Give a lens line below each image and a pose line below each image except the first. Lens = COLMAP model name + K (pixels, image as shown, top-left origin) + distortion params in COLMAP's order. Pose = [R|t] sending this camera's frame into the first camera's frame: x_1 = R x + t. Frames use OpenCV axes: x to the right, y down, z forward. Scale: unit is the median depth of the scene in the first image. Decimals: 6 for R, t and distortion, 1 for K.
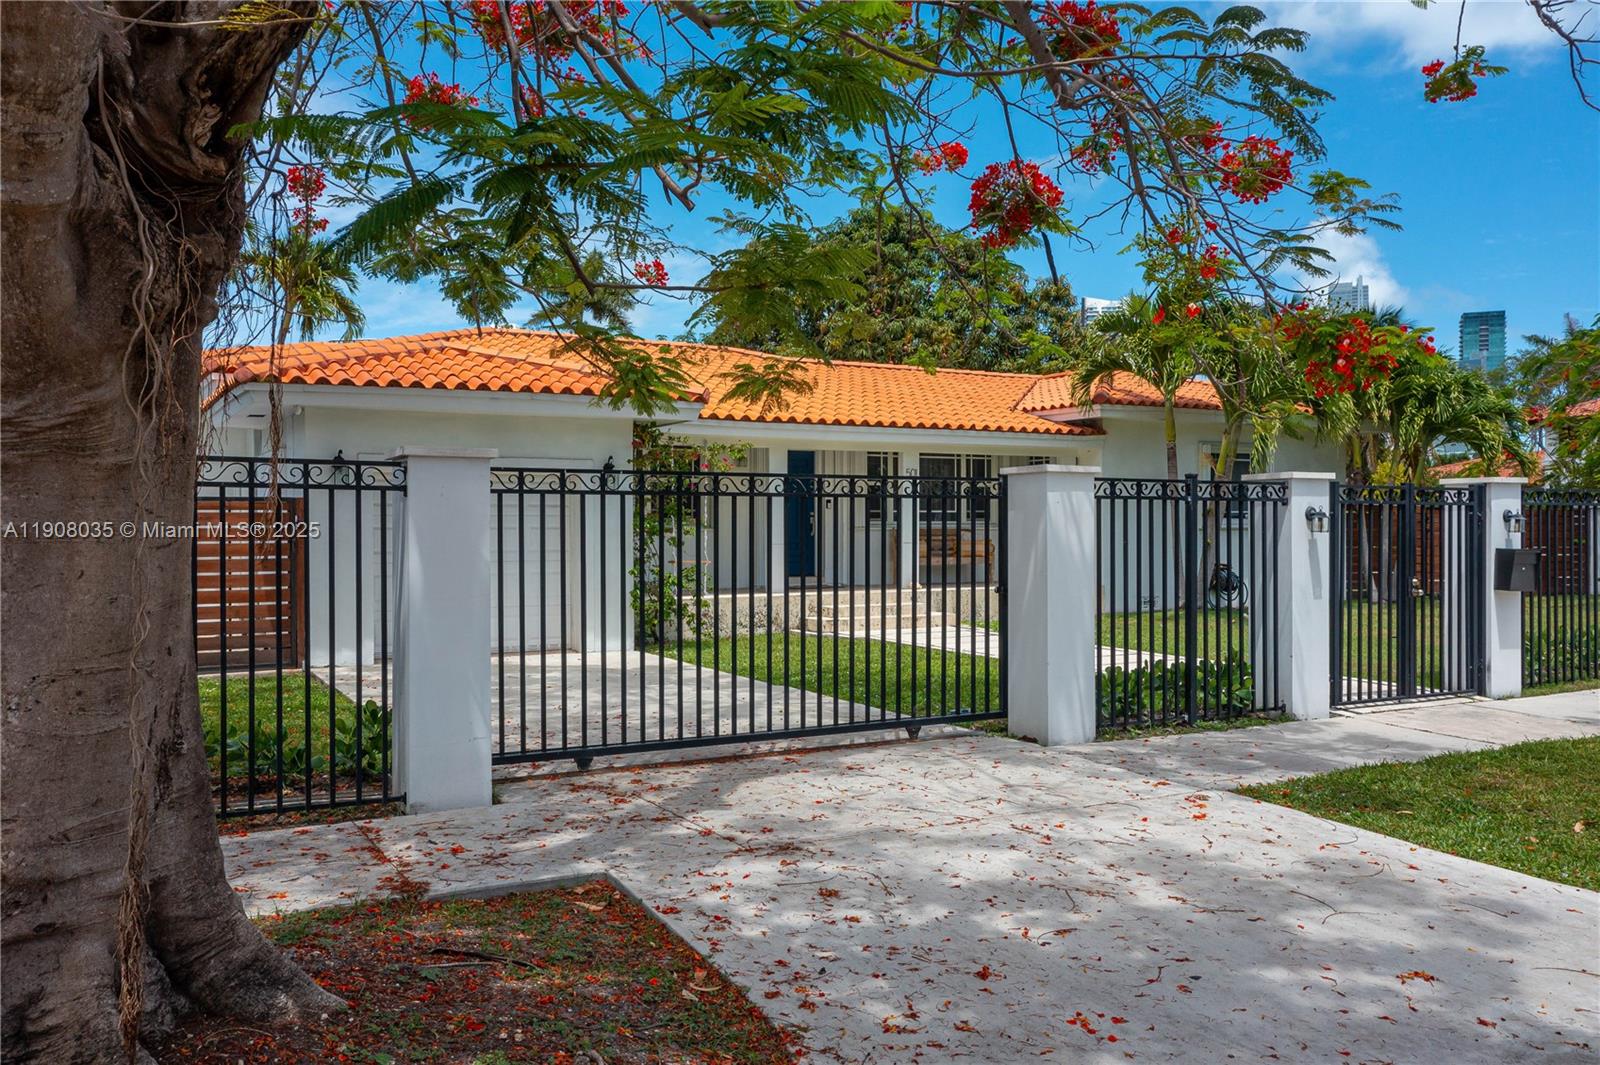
lens RADIAL K [[1282.7, 0, 800.0], [0, 1282.7, 532.5], [0, 0, 1]] dist [0.001121, 0.051099]
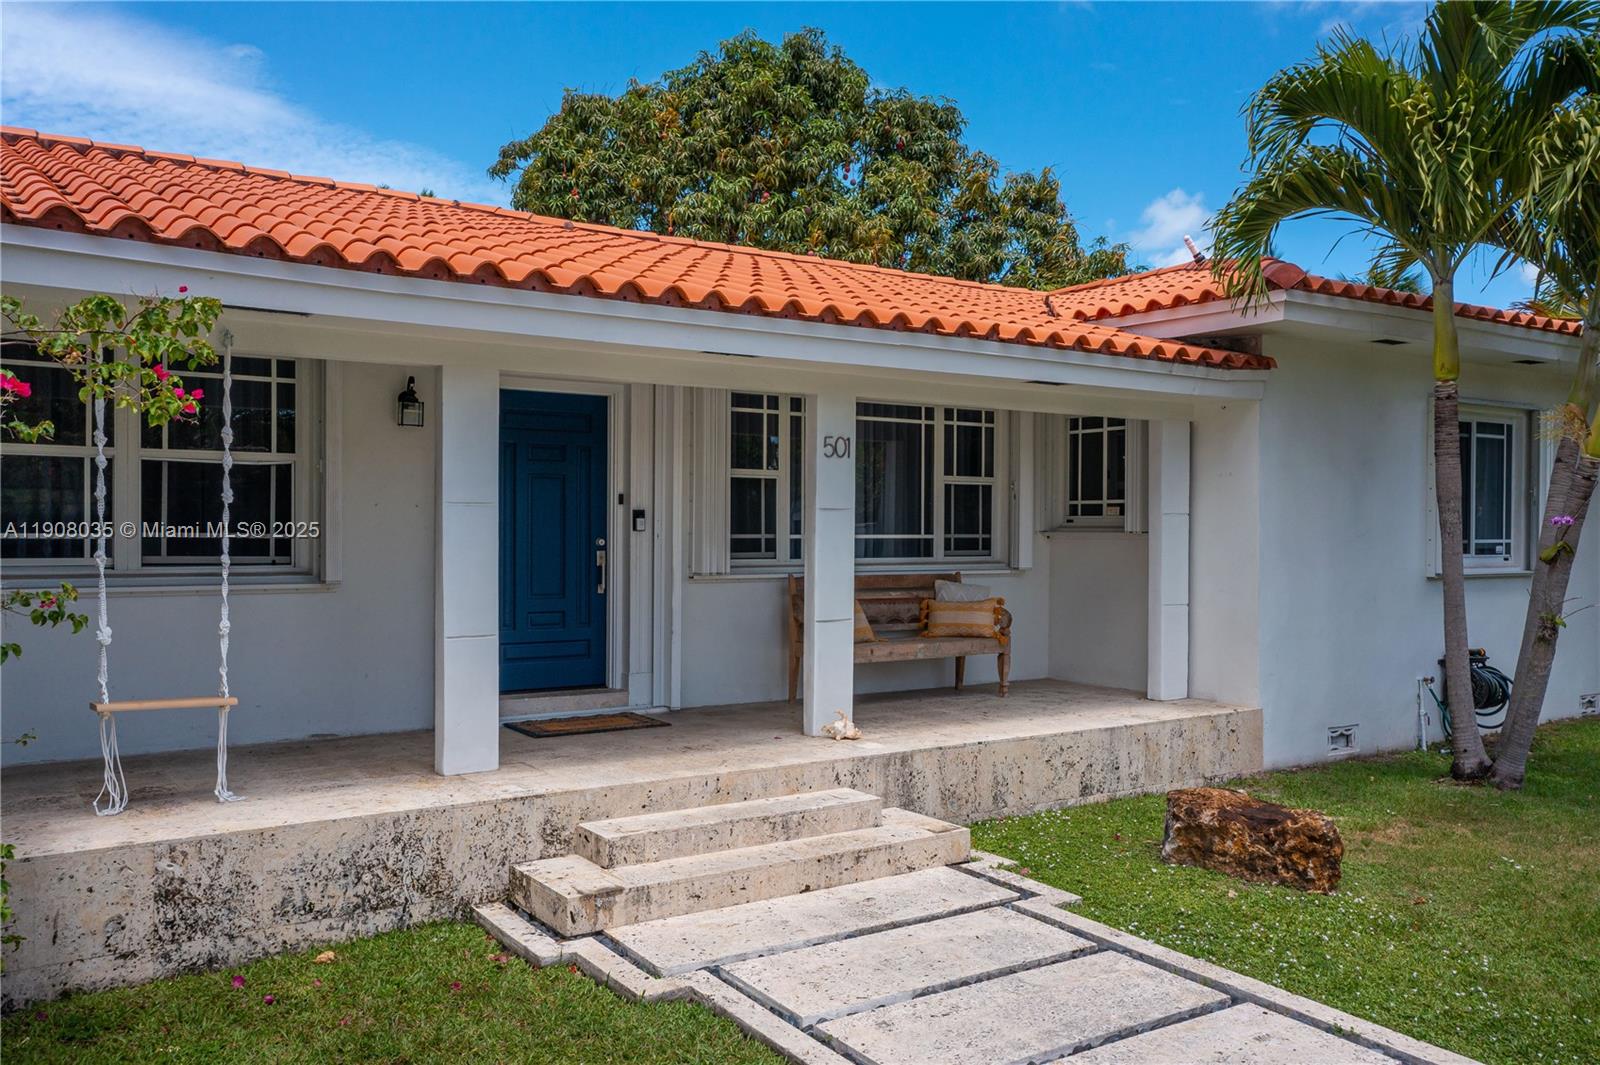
lens RADIAL K [[1282.7, 0, 800.0], [0, 1282.7, 532.5], [0, 0, 1]] dist [0.001121, 0.051099]
pose [[0.996454, 0.007018, 0.083852, 0.087207], [-0.006860, 0.999974, -0.002171, -0.039611], [-0.083865, 0.001588, 0.996476, 1.250337]]
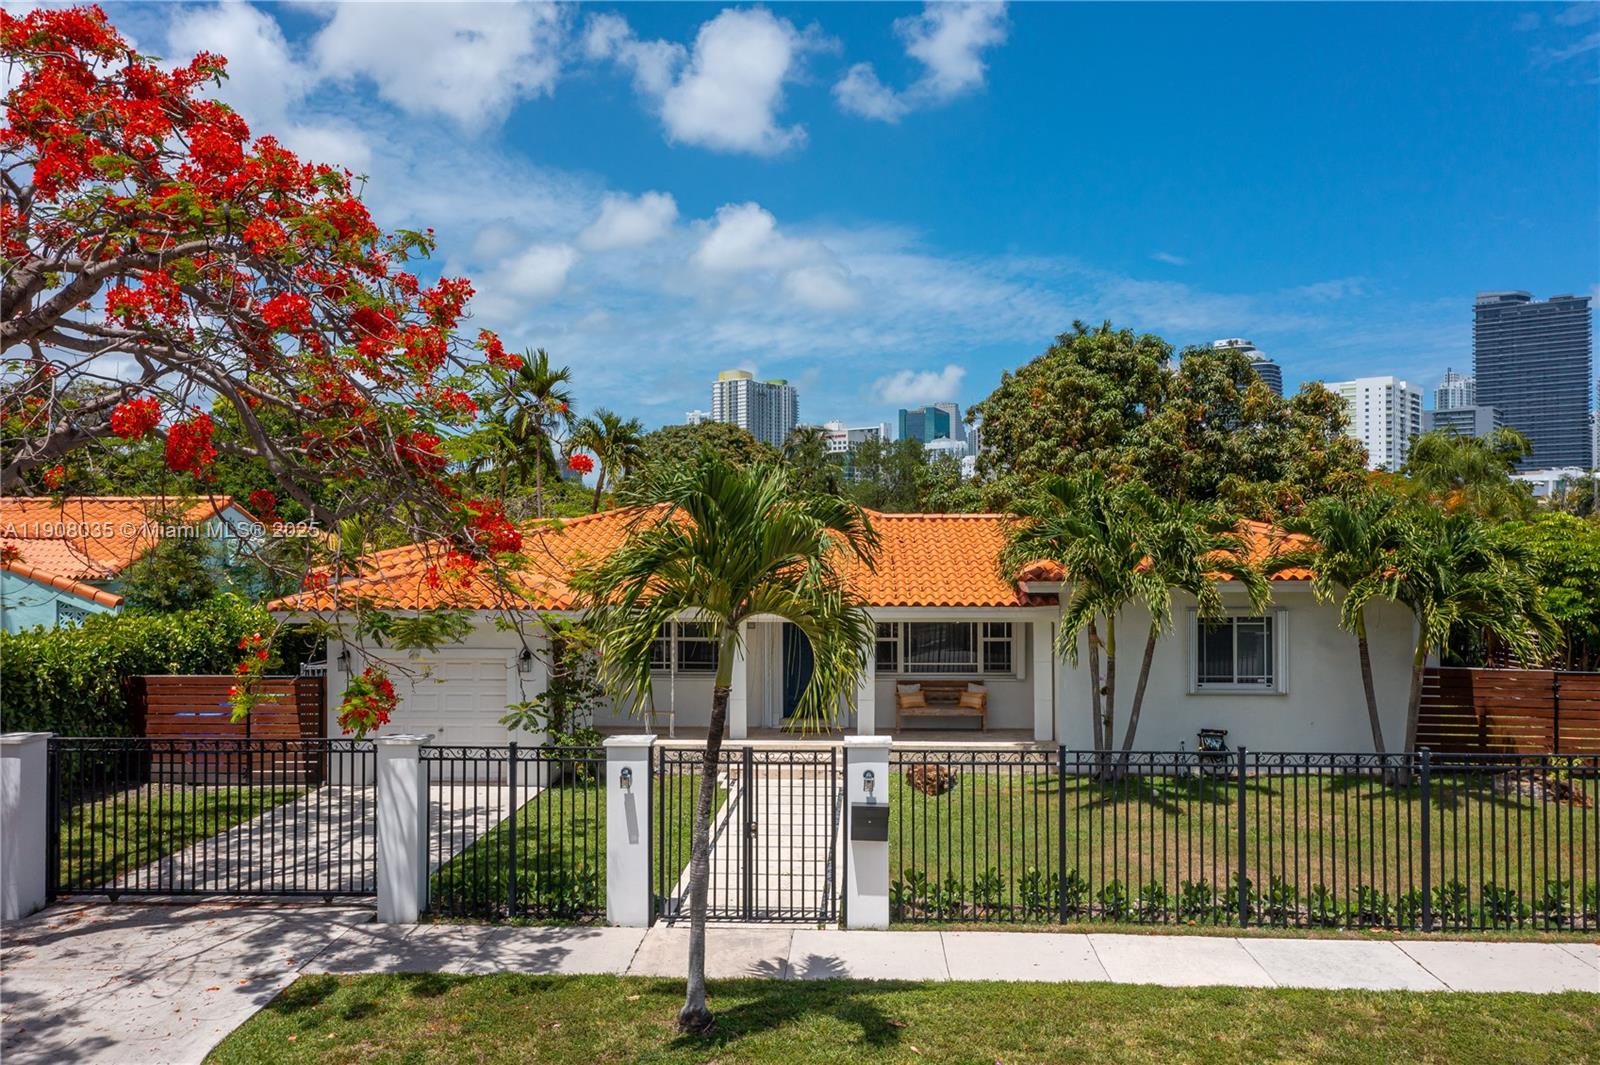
lens RADIAL K [[1282.7, 0, 800.0], [0, 1282.7, 532.5], [0, 0, 1]] dist [0.001121, 0.051099]
pose [[0.848150, -0.007198, -0.529707, 1.358564], [-0.002602, 0.999839, -0.017752, -0.256633], [0.529750, 0.016434, 0.847995, -0.041337]]
